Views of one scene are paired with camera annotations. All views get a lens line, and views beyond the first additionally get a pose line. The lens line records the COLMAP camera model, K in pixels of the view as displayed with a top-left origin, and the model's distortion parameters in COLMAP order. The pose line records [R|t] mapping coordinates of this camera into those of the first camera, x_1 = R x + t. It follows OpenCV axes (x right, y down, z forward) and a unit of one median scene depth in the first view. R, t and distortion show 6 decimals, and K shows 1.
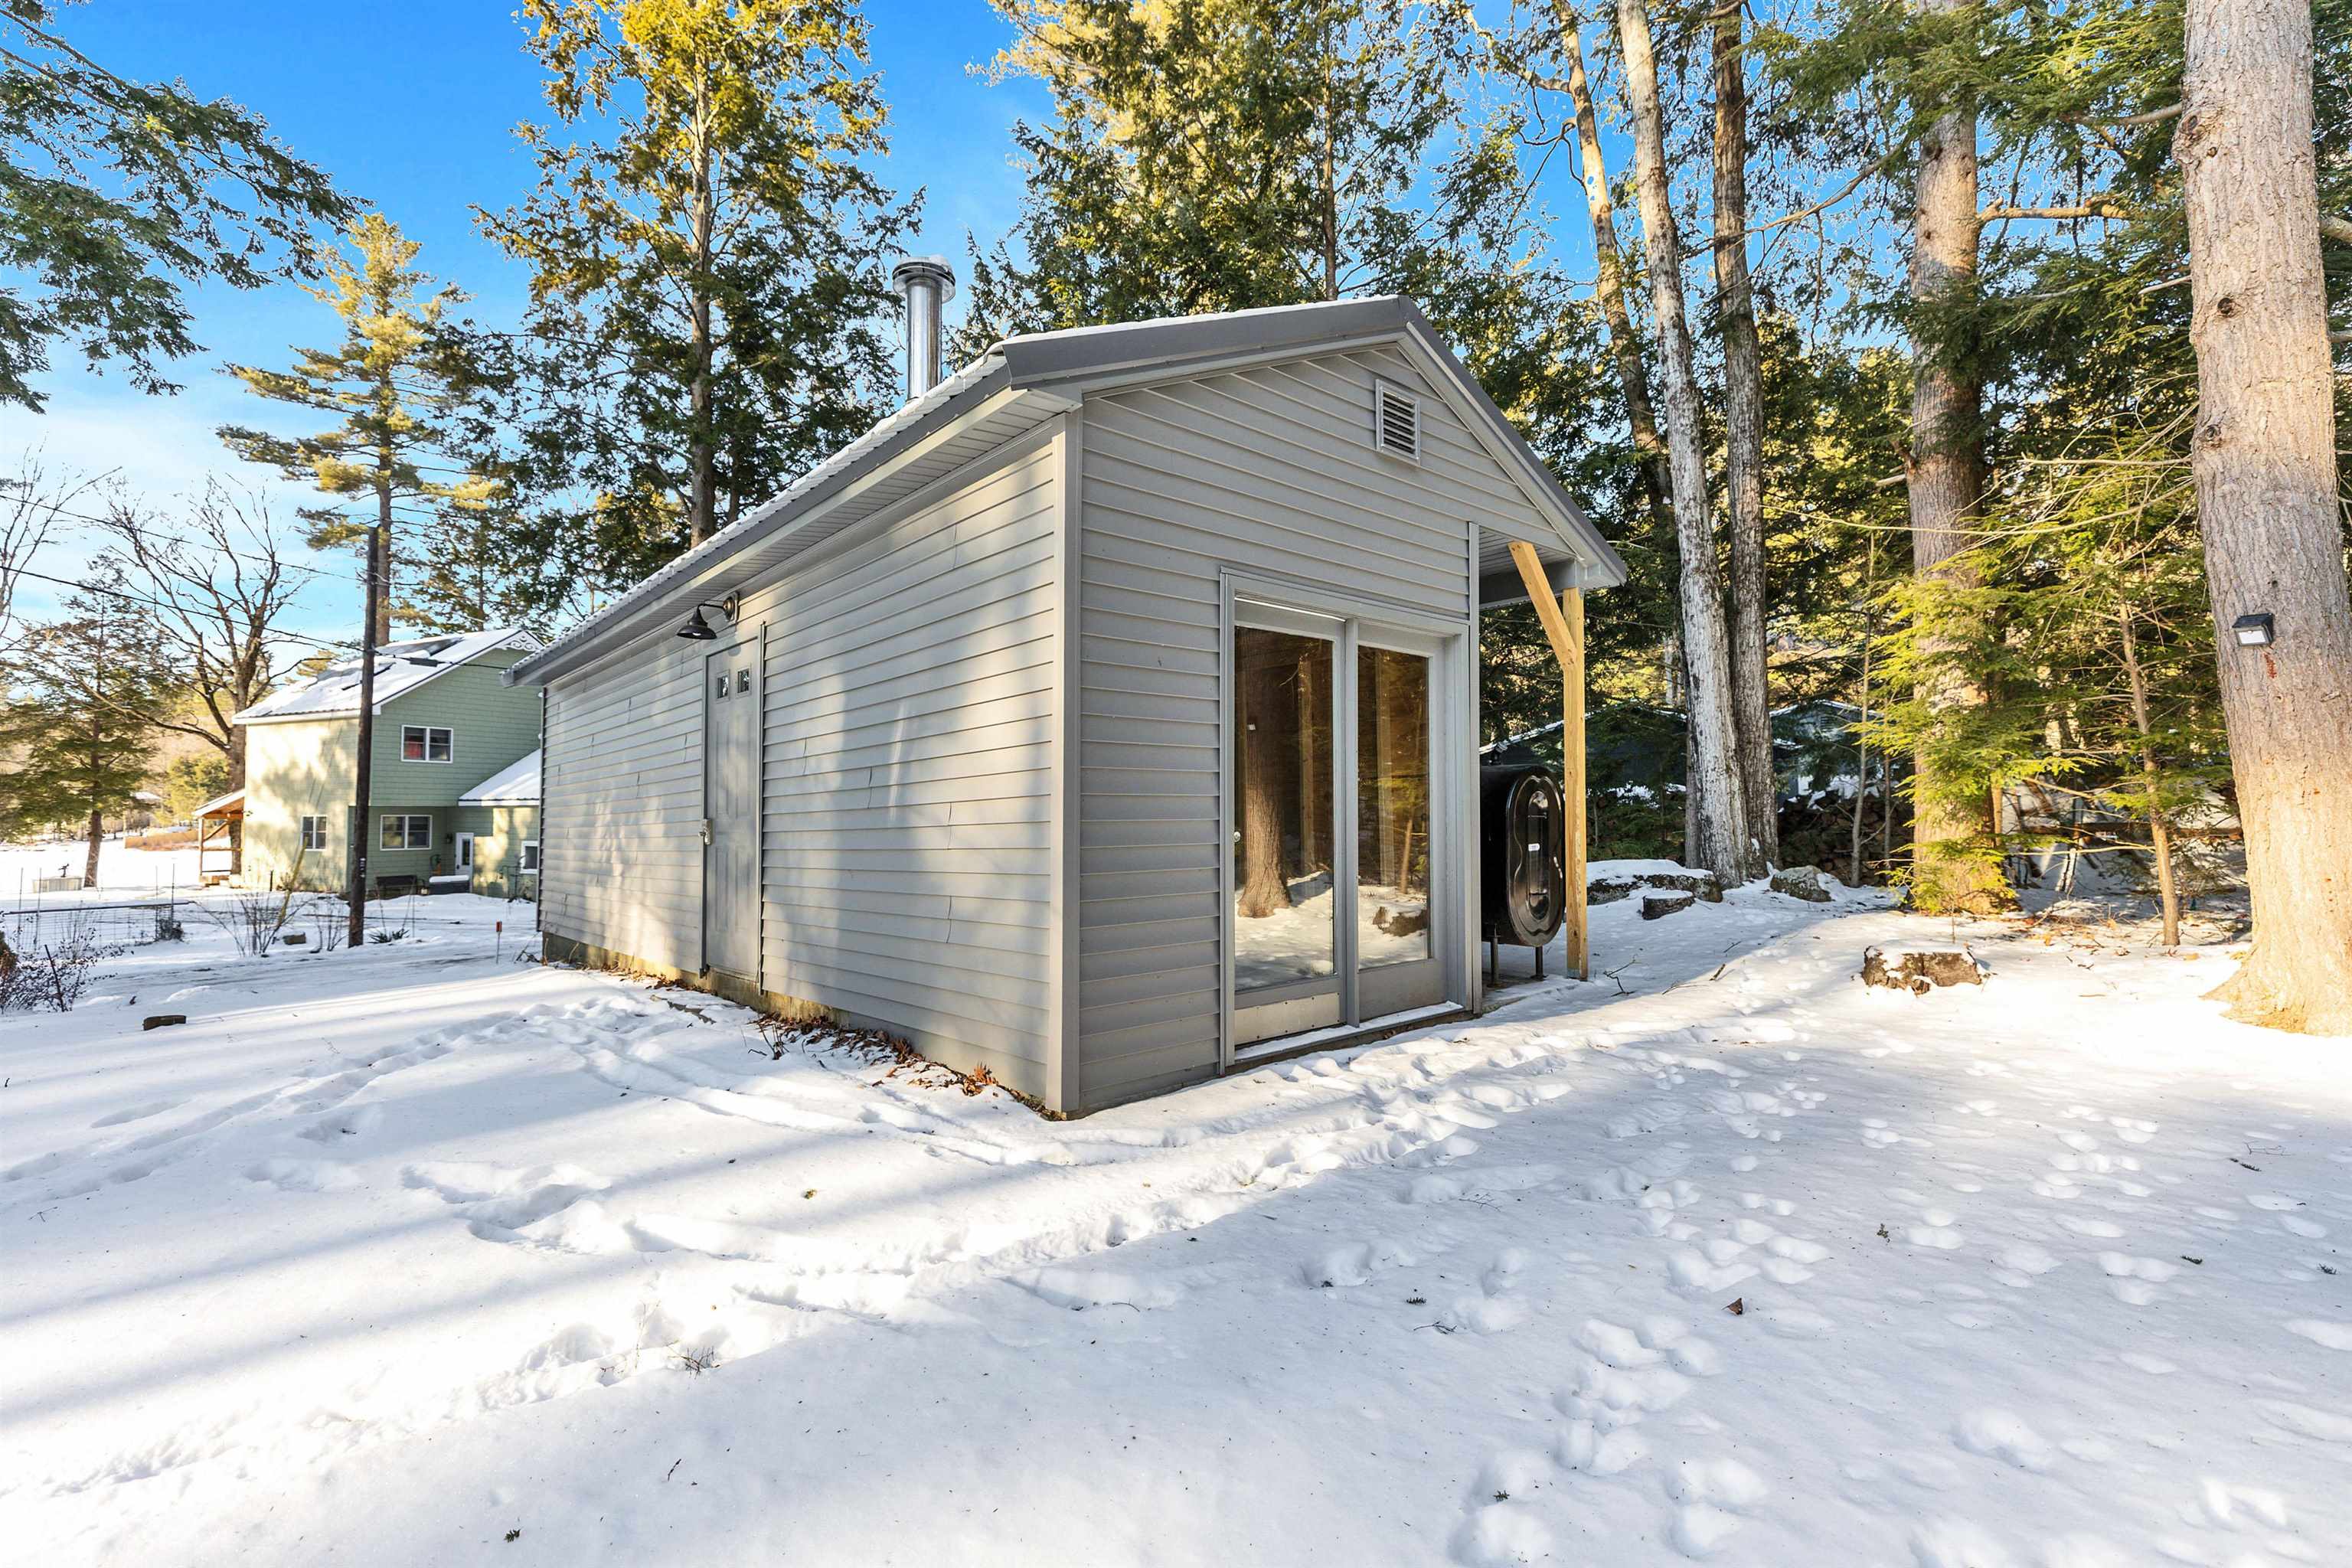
lens RADIAL K [[1054.7, 0, 1158.4], [0, 1054.7, 788.8], [0, 0, 1]] dist [0.004117, 0.000021]
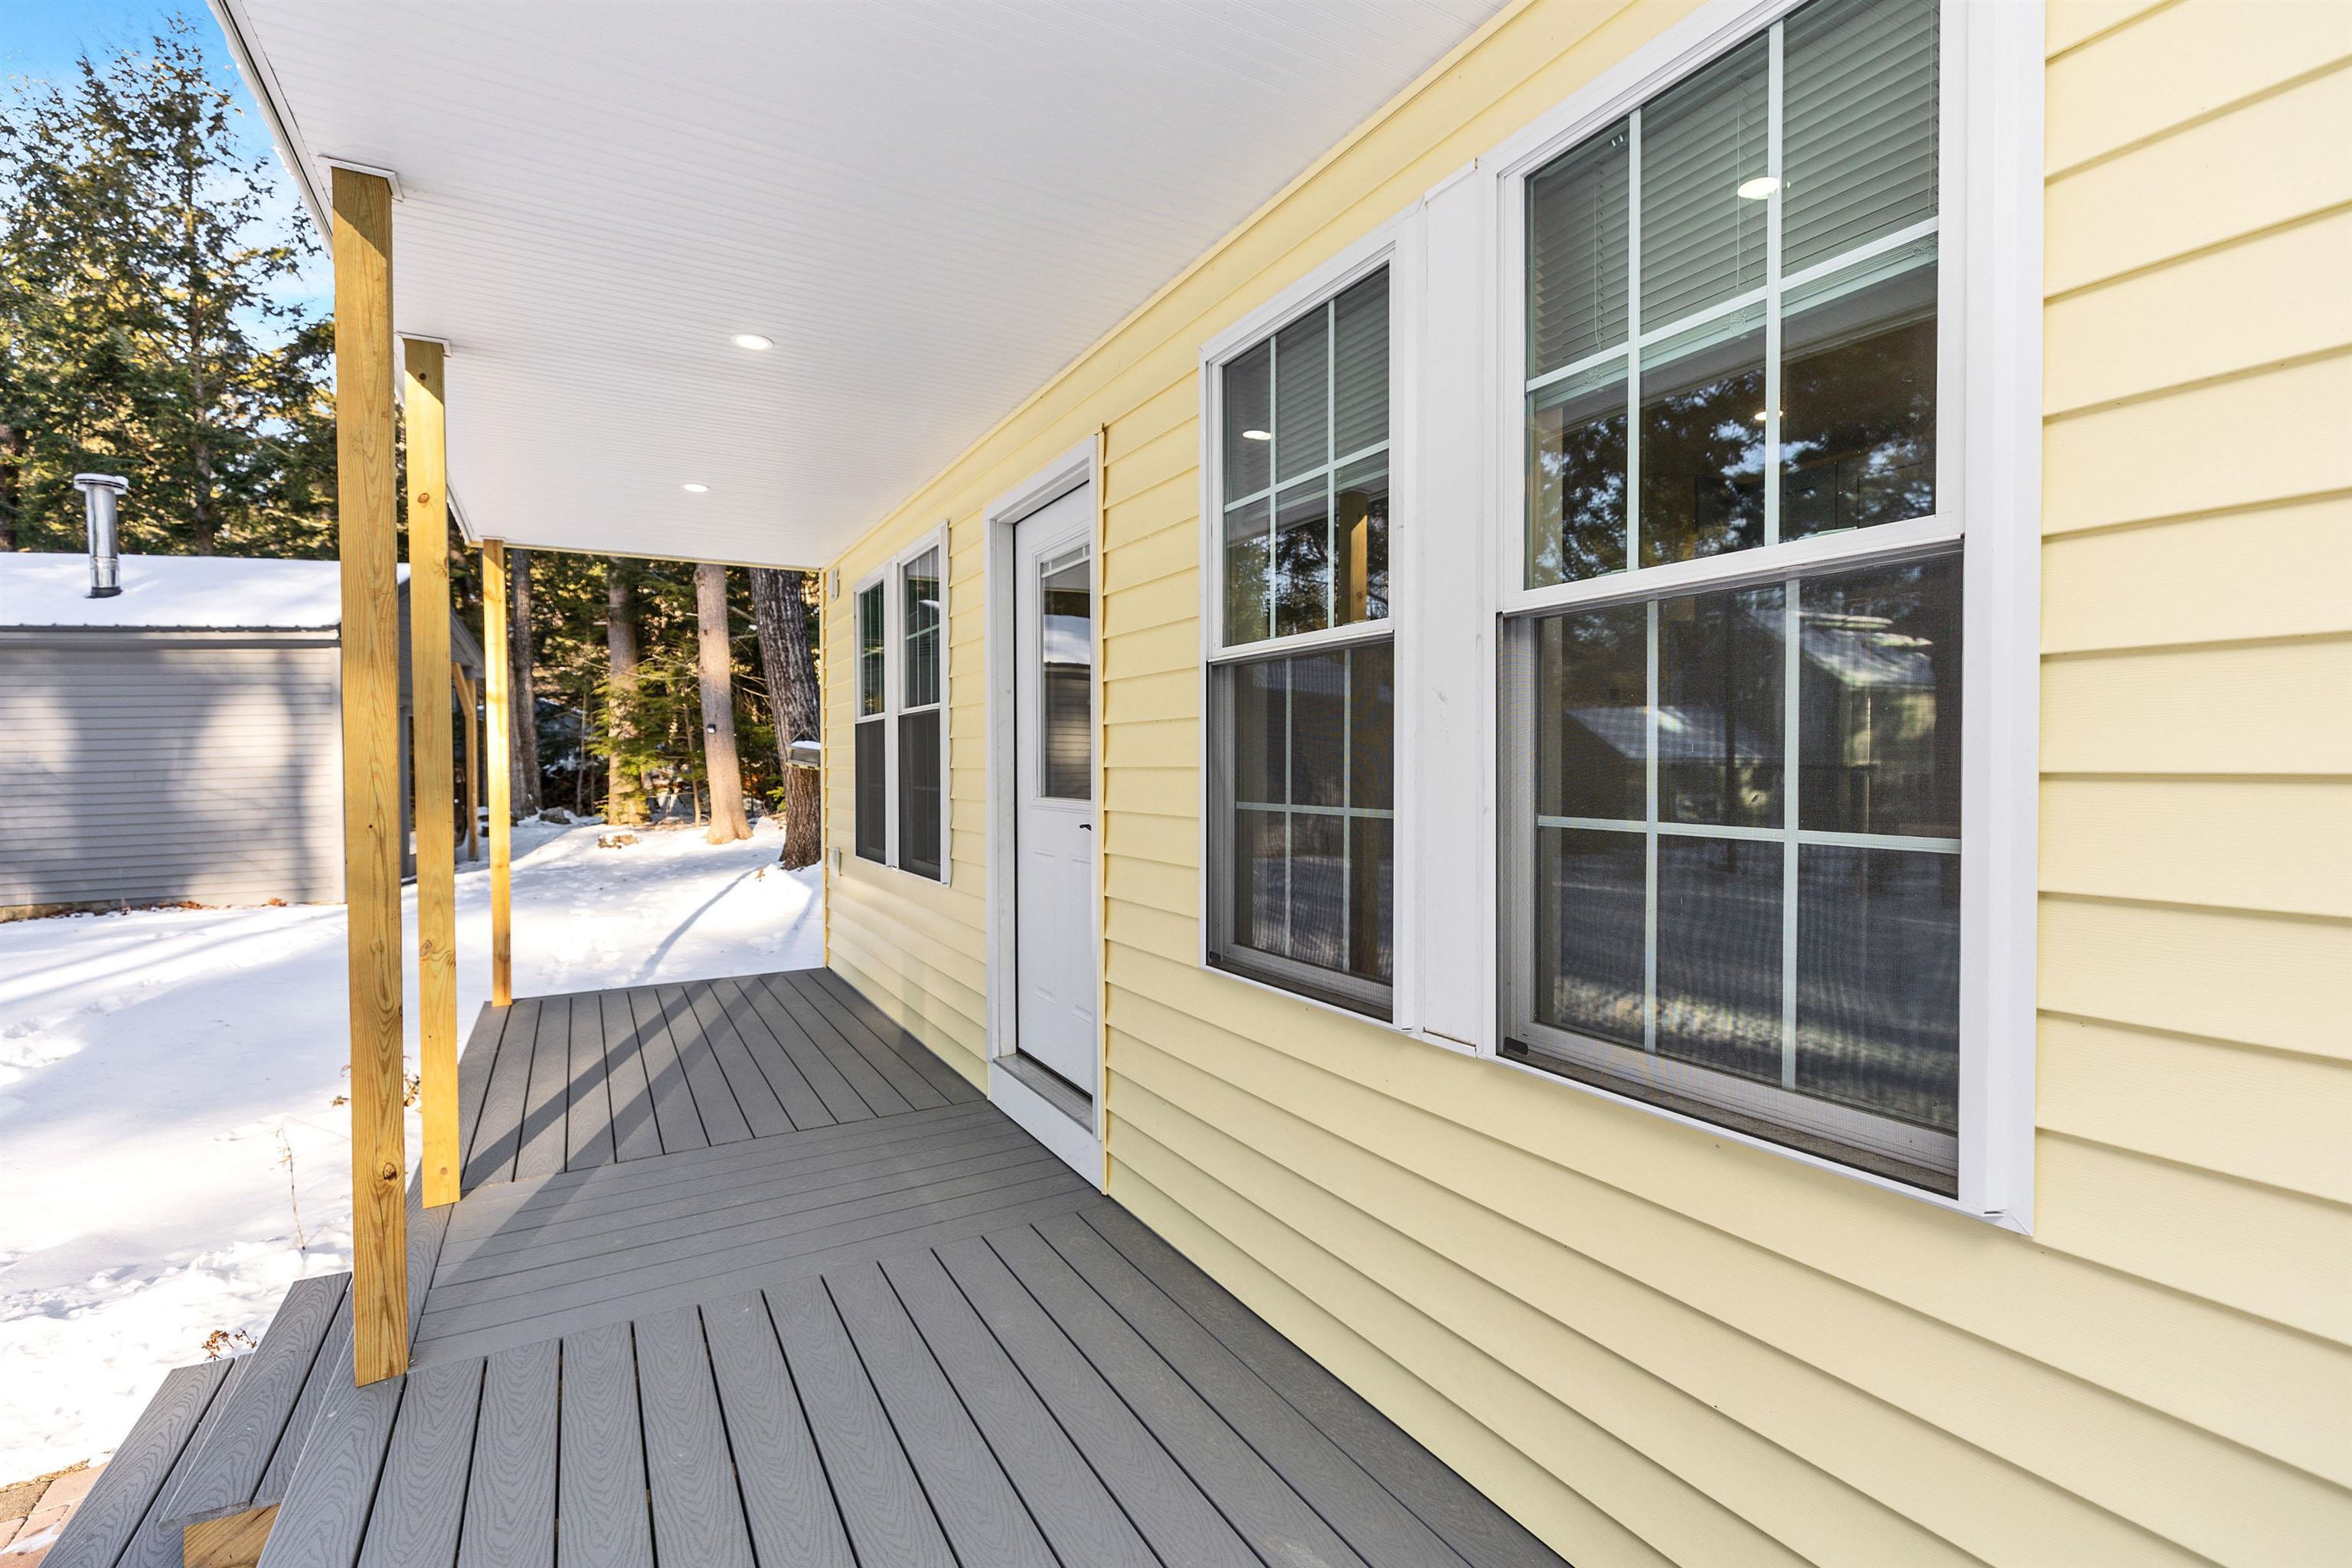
lens RADIAL K [[1054.7, 0, 1158.4], [0, 1054.7, 788.8], [0, 0, 1]] dist [0.004117, 0.000021]
pose [[0.421048, -0.025165, 0.906689, -0.681317], [-0.016549, 0.999236, 0.035418, -0.047980], [-0.906887, -0.029917, 0.420310, -0.820196]]
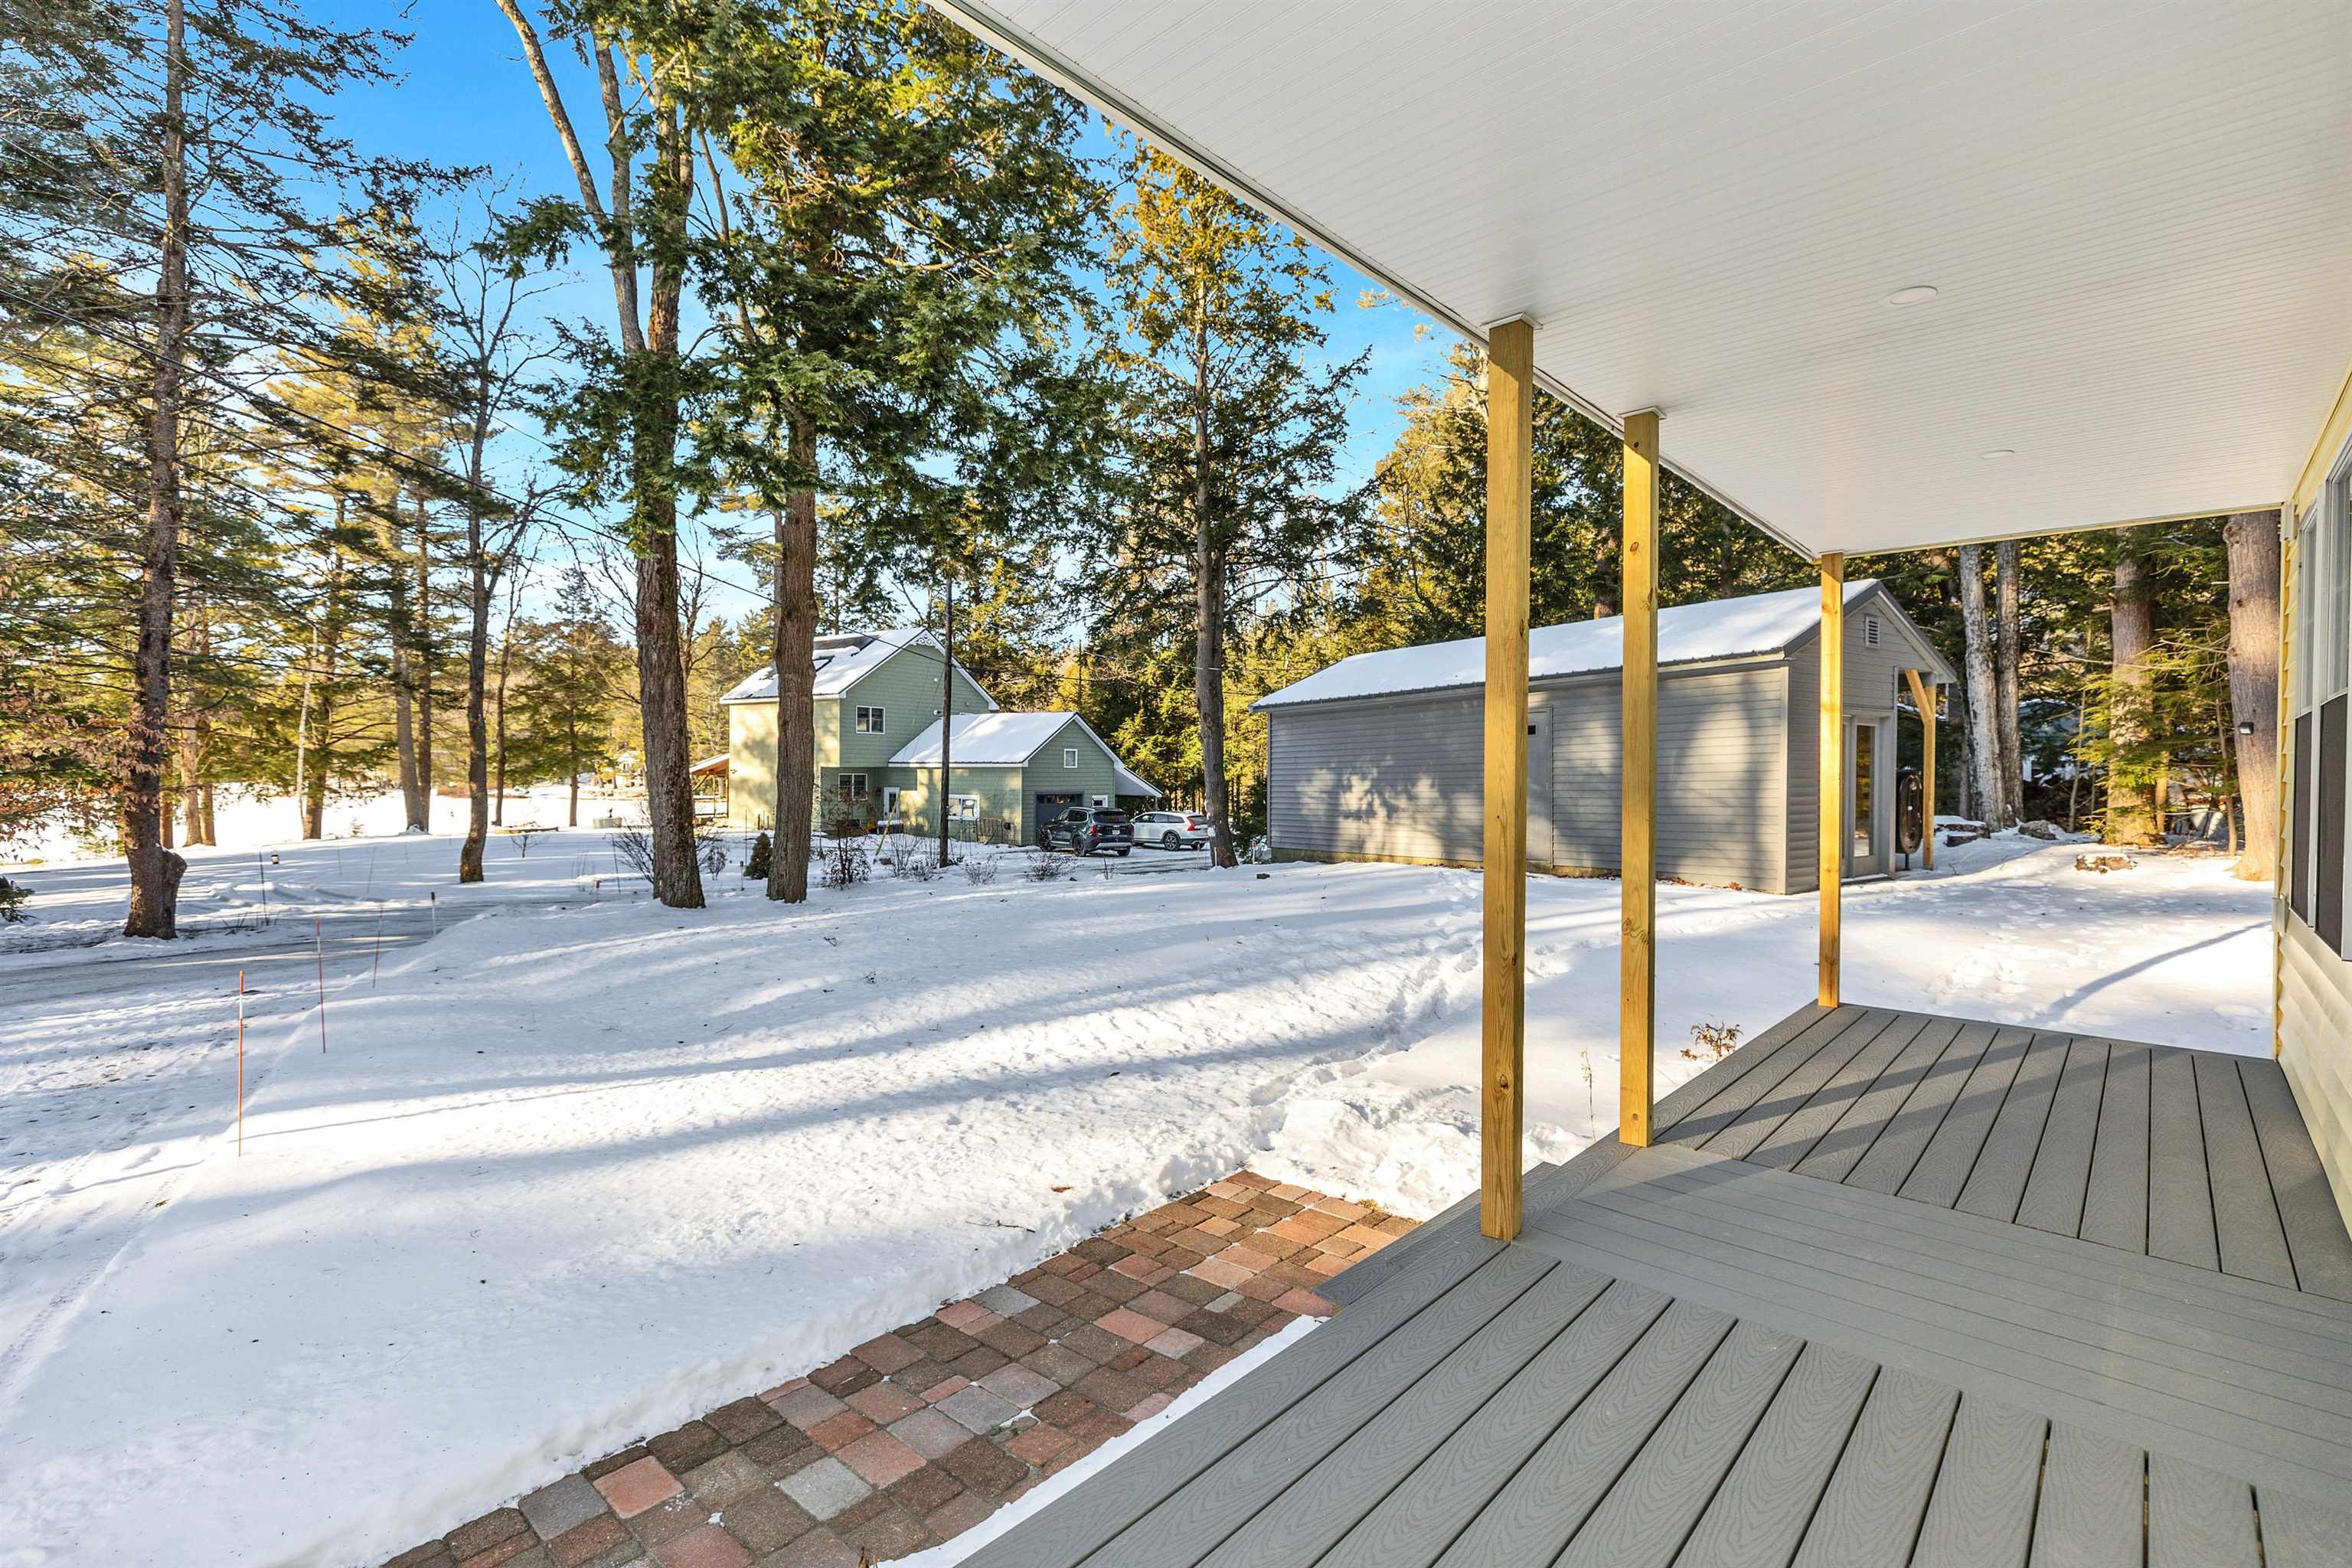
lens RADIAL K [[1039.6, 0, 1176.0], [0, 1039.6, 784.0], [0, 0, 1]] dist [0.000363, -0.000029]
pose [[0.992078, 0.008130, -0.125358, -0.590679], [-0.003255, 0.999232, 0.039045, -0.049491], [0.125579, -0.038328, 0.991343, -0.882500]]
